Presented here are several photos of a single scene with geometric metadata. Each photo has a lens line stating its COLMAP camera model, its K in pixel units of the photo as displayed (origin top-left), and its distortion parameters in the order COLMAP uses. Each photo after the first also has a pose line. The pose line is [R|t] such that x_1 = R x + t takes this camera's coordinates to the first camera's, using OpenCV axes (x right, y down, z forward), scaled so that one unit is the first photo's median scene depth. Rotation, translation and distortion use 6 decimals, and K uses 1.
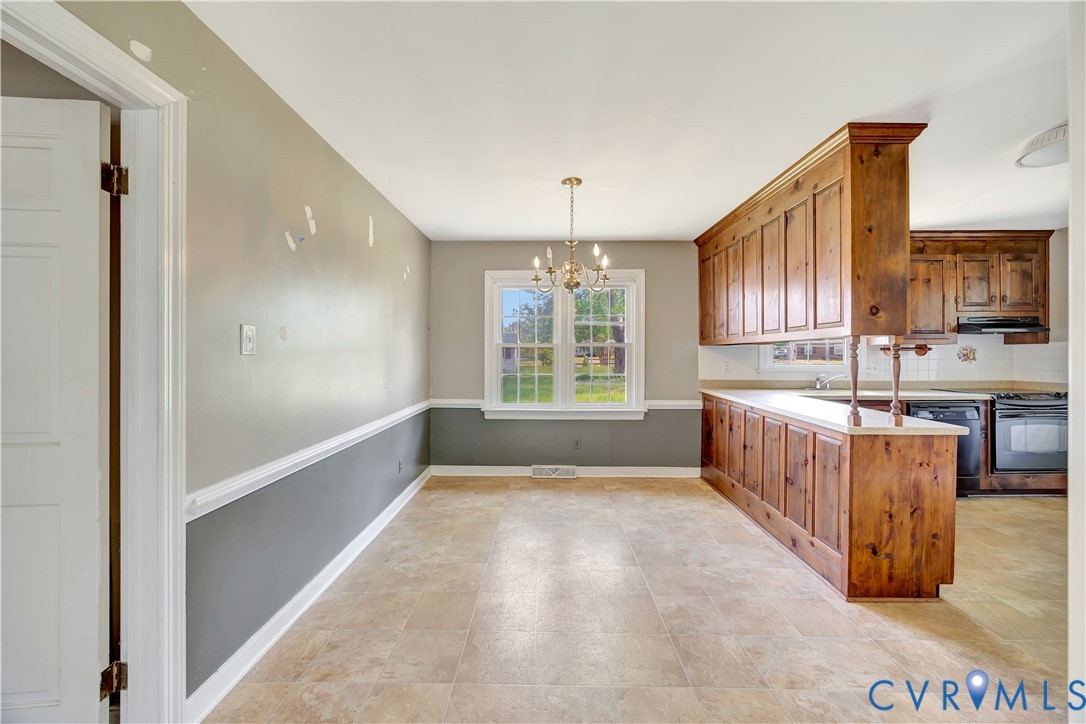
lens RADIAL K [[414.7, 0, 539.4], [0, 414.7, 357.6], [0, 0, 1]] dist [-0.009391, 0.001131]
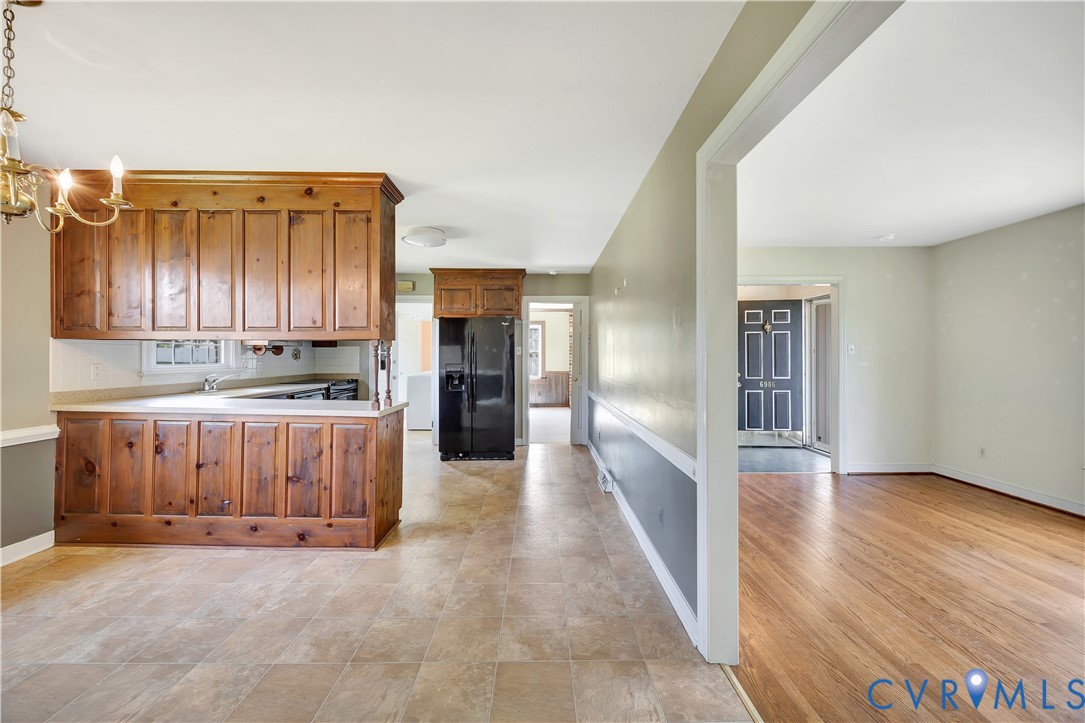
lens RADIAL K [[414.3, 0, 547.4], [0, 414.3, 355.0], [0, 0, 1]] dist [-0.009391, 0.001131]
pose [[-0.032890, 0.002207, 0.999457, -0.307956], [0.003333, 0.999992, -0.002098, -0.000005], [-0.999453, 0.003262, -0.032898, 0.302013]]
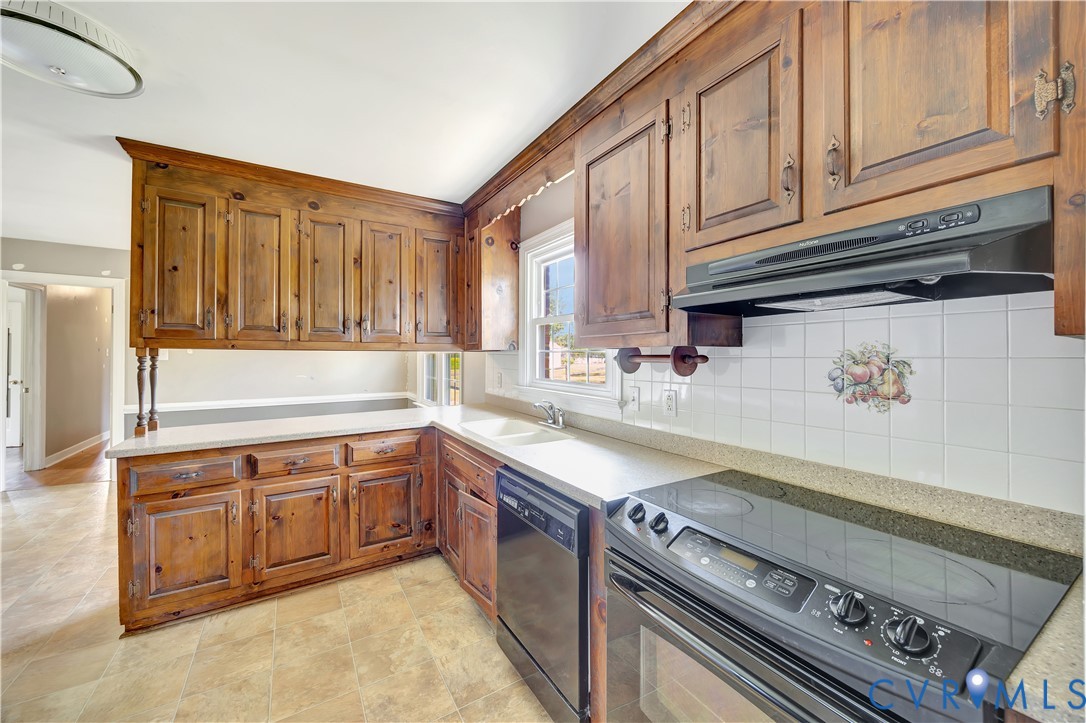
lens RADIAL K [[414.7, 0, 549.2], [0, 414.7, 348.4], [0, 0, 1]] dist [-0.009391, 0.001131]
pose [[0.538140, -0.008836, -0.842809, 1.337330], [-0.006123, 0.999878, -0.014392, -0.026437], [0.842834, 0.012905, 0.538020, 0.765163]]
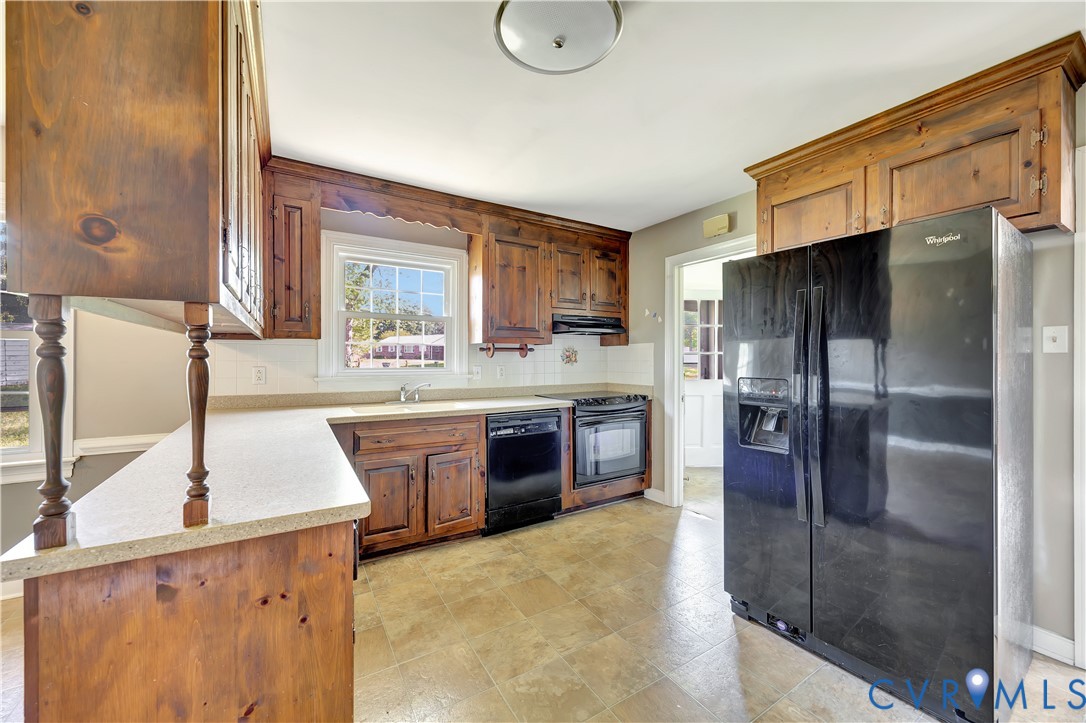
lens RADIAL K [[414.7, 0, 541.3], [0, 414.7, 361.8], [0, 0, 1]] dist [-0.009391, 0.001131]
pose [[0.842974, -0.003663, 0.537942, 0.552978], [0.002232, 0.999992, 0.003311, 0.002133], [-0.537950, -0.001591, 0.842975, 0.276812]]
